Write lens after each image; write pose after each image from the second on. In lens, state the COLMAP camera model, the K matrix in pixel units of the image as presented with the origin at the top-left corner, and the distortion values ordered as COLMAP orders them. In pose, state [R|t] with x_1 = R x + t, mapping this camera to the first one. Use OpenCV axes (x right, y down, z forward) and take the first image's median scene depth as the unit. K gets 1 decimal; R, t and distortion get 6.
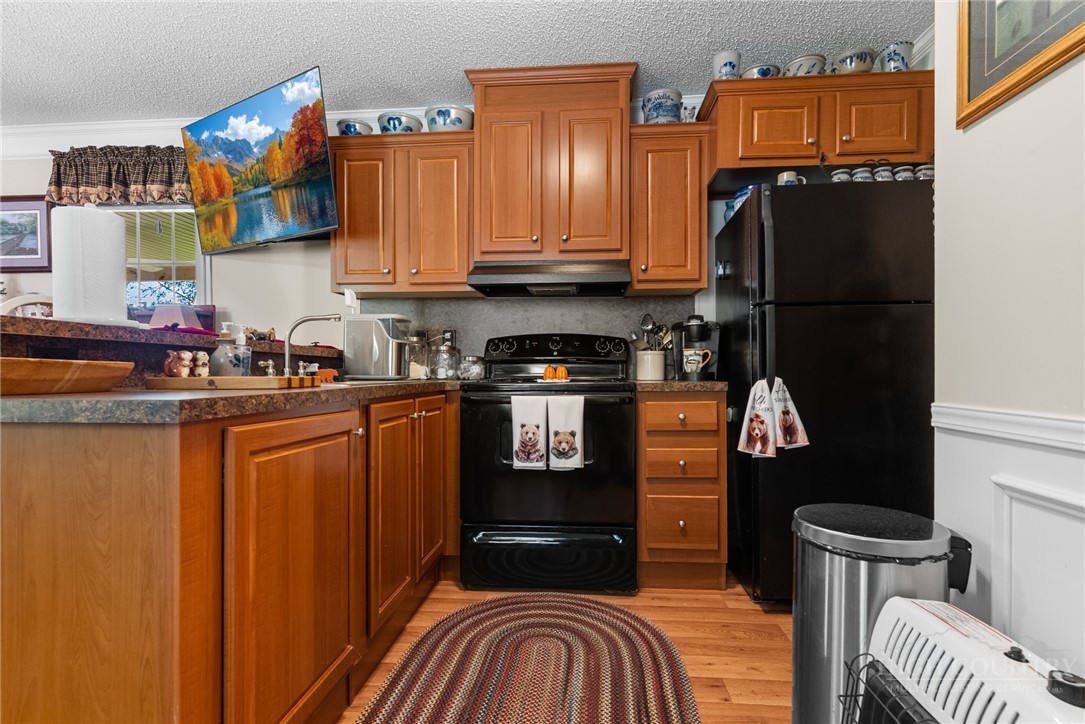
lens RADIAL K [[524.6, 0, 546.0], [0, 524.6, 373.5], [0, 0, 1]] dist [0.003916, -0.001368]
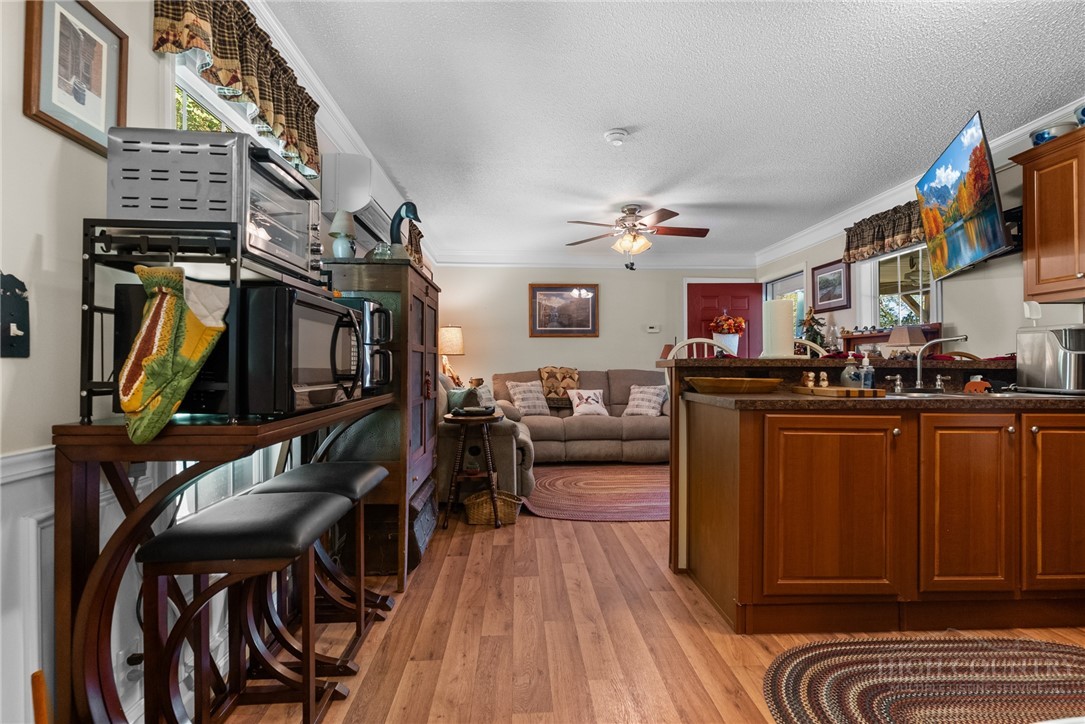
lens RADIAL K [[524.6, 0, 538.1], [0, 524.6, 360.9], [0, 0, 1]] dist [0.003916, -0.001368]
pose [[0.123192, -0.006592, -0.992361, 0.492375], [-0.004838, 0.999962, -0.007243, -0.033174], [0.992371, 0.005693, 0.123155, -0.062415]]
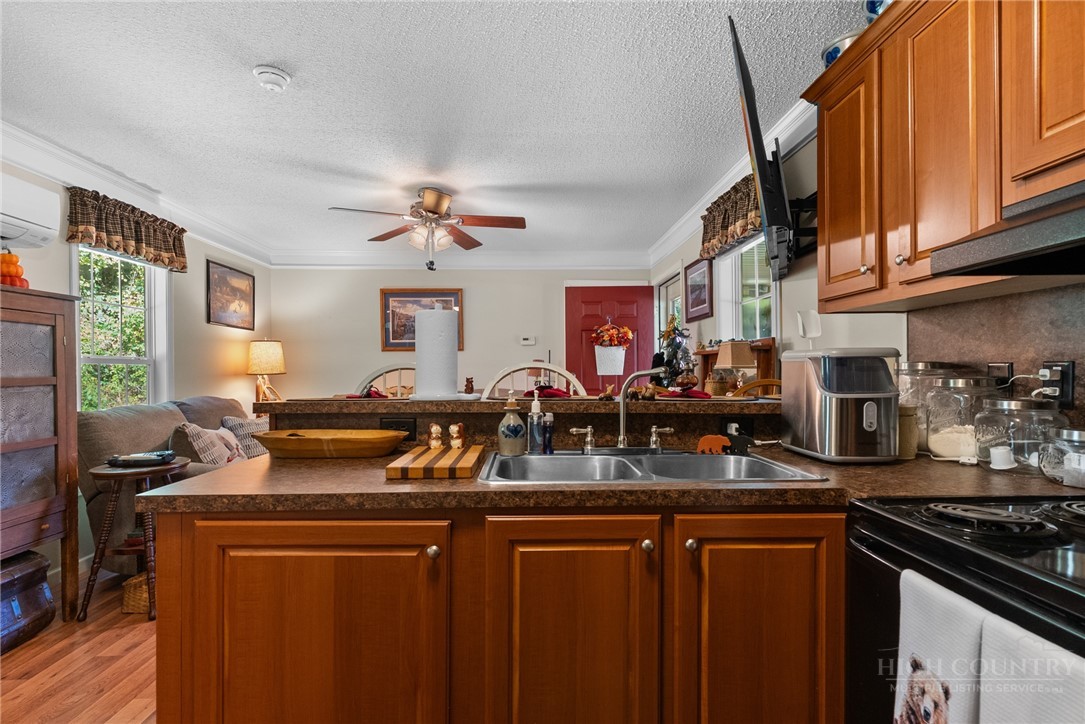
lens RADIAL K [[524.6, 0, 548.6], [0, 524.6, 373.8], [0, 0, 1]] dist [0.003916, -0.001368]
pose [[0.109831, 0.007952, -0.993919, 0.233023], [0.000077, 0.999968, 0.008009, -0.083968], [0.993950, -0.000956, 0.109826, 0.583849]]
